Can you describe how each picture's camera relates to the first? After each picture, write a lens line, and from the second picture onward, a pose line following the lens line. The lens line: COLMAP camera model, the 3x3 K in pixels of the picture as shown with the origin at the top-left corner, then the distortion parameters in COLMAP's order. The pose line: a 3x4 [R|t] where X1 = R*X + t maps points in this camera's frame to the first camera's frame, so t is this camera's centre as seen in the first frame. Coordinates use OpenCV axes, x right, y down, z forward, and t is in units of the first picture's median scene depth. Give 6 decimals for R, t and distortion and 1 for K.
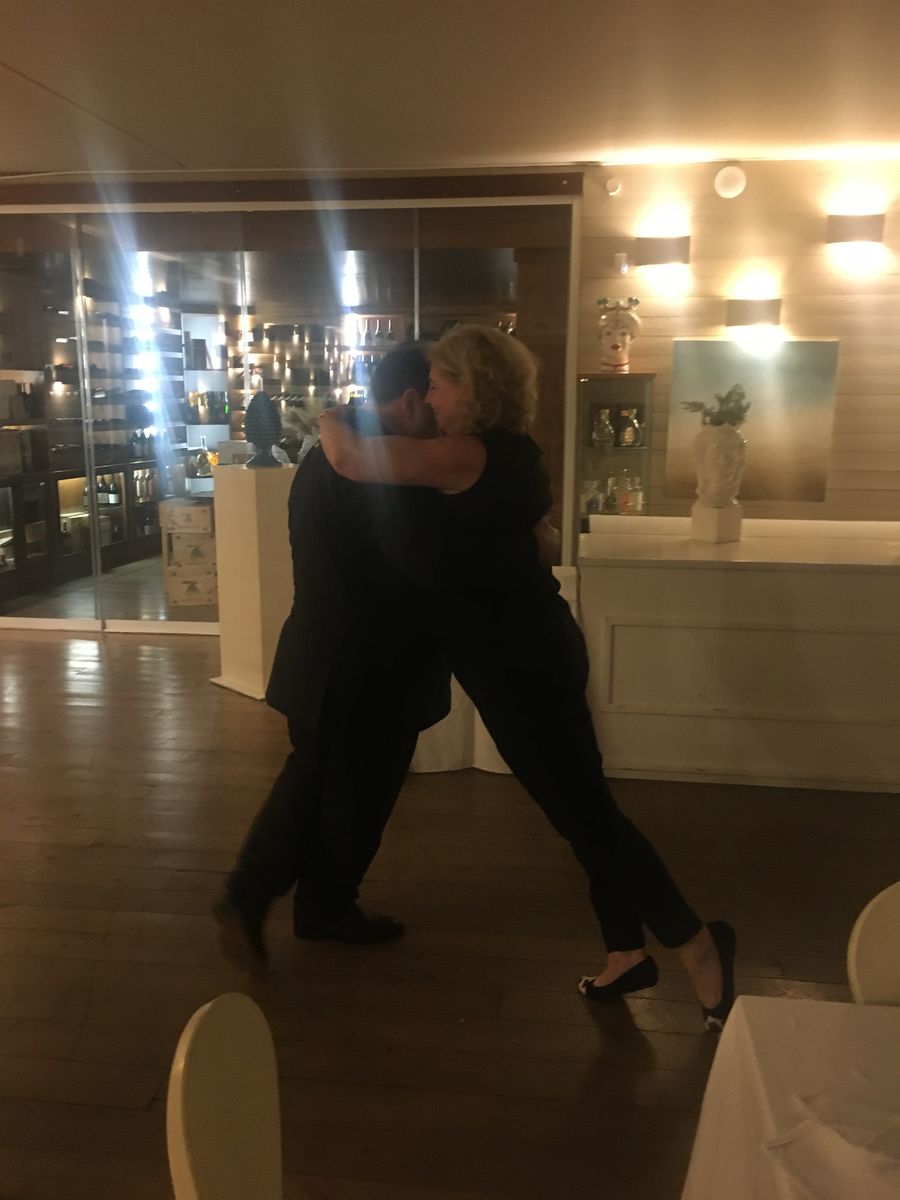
lens RADIAL K [[1014.6, 0, 454.8], [0, 1014.6, 600.7], [0, 0, 1]] dist [0.045700, -0.032767]
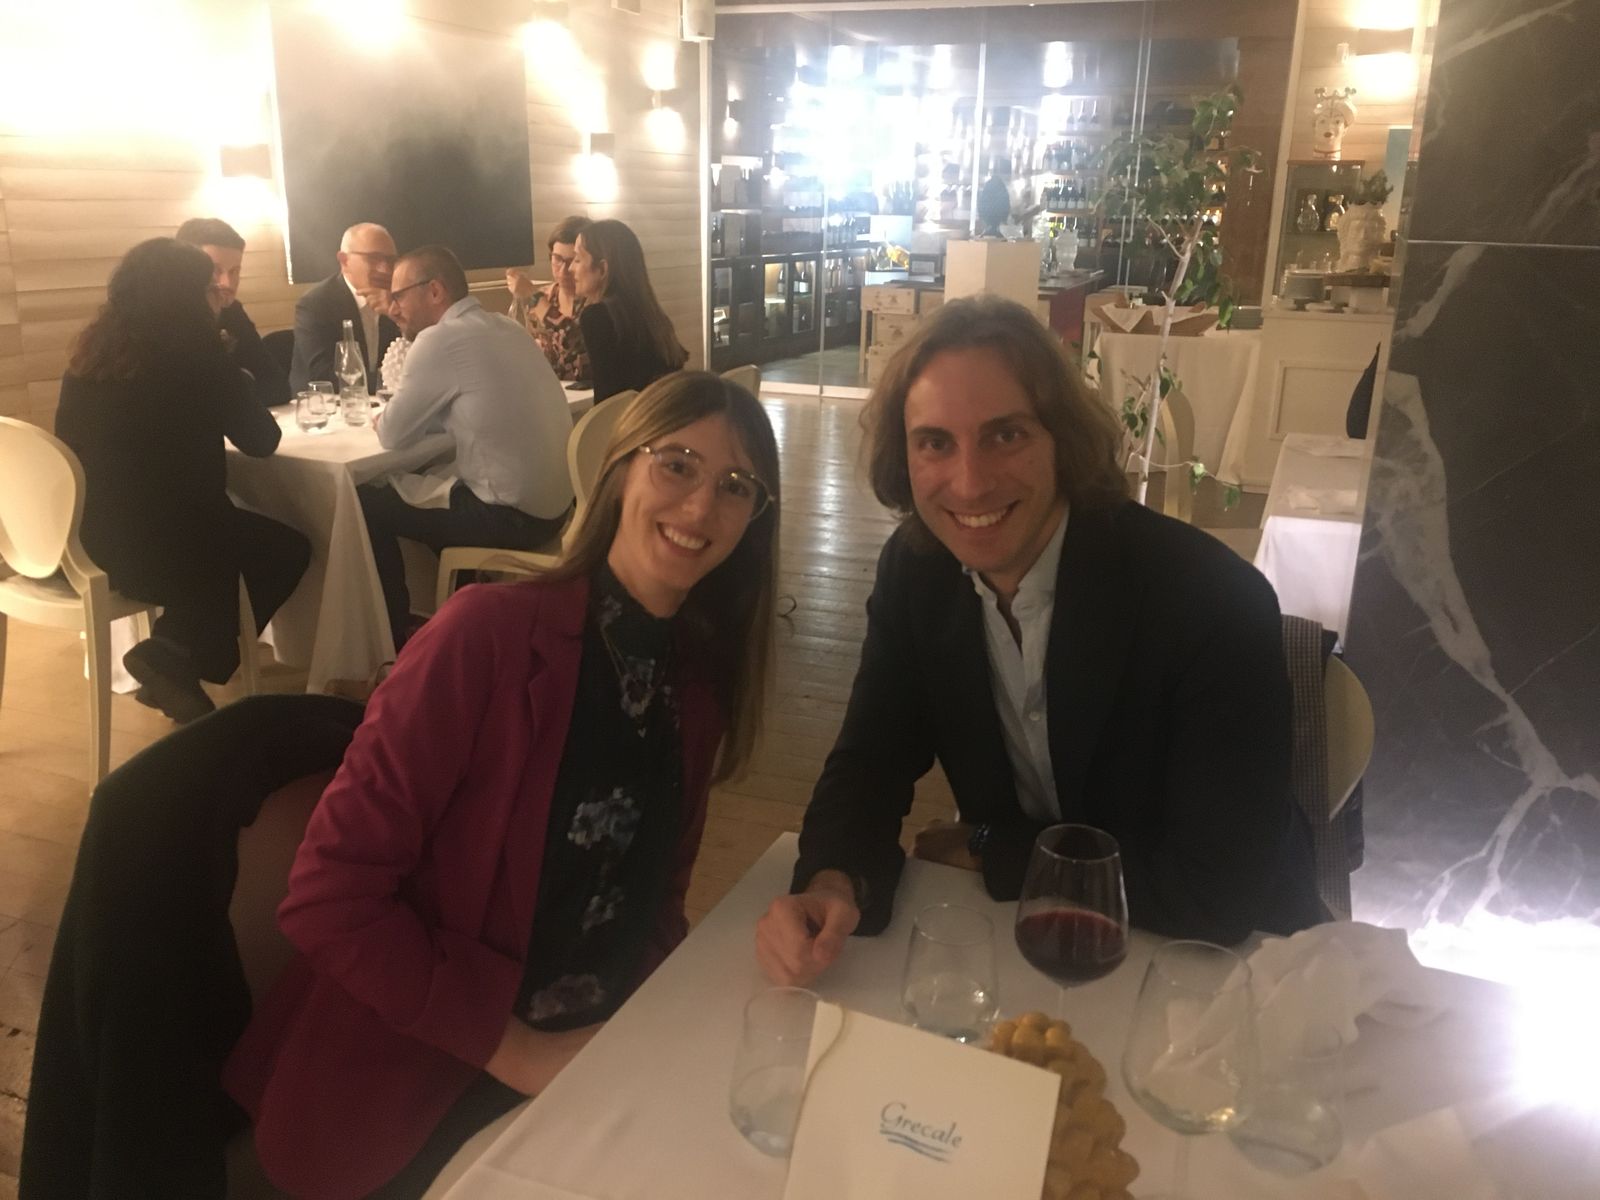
lens RADIAL K [[1352.8, 0, 788.6], [0, 1352.8, 602.7], [0, 0, 1]] dist [0.045700, -0.032767]
pose [[0.968979, 0.084766, -0.232152, -0.011442], [-0.062973, 0.993019, 0.099742, 0.094584], [0.238986, -0.082029, 0.967552, -0.406393]]
